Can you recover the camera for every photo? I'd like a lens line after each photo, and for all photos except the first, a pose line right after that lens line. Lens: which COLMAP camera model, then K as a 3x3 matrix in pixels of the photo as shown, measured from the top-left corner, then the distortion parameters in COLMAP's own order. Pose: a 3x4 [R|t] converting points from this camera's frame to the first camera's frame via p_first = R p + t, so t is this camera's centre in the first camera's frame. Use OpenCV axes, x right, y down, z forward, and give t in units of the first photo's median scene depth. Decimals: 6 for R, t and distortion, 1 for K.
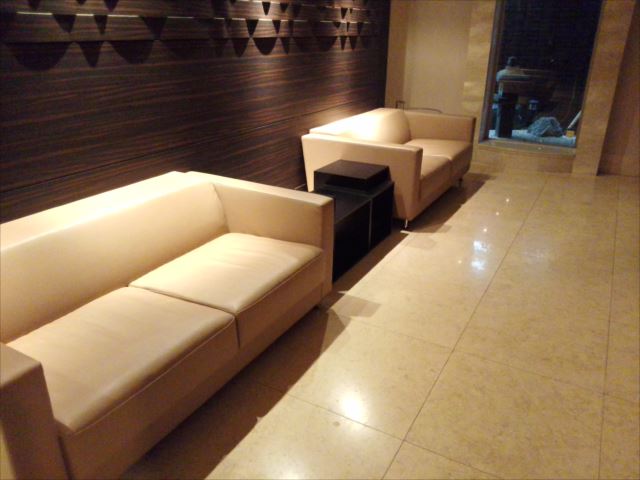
lens RADIAL K [[510.0, 0, 317.8], [0, 510.0, 226.5], [0, 0, 1]] dist [0.012197, -0.001886]
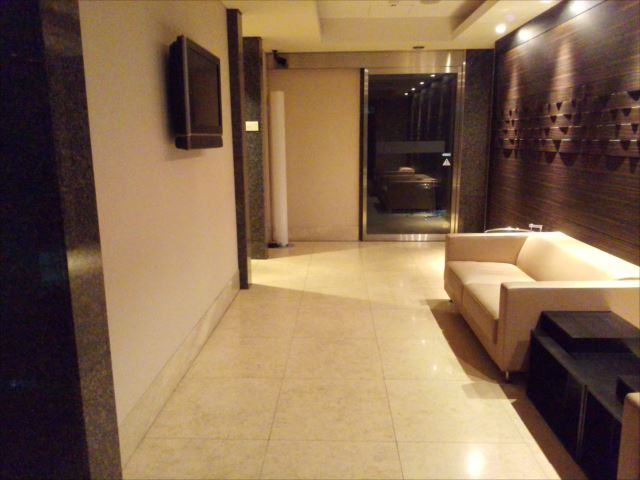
lens RADIAL K [[510.0, 0, 322.7], [0, 510.0, 240.9], [0, 0, 1]] dist [0.012197, -0.001886]
pose [[-0.882343, 0.083332, -0.463170, 0.846652], [-0.179327, 0.850407, 0.494621, -0.586203], [0.435100, 0.519484, -0.735407, 1.473445]]
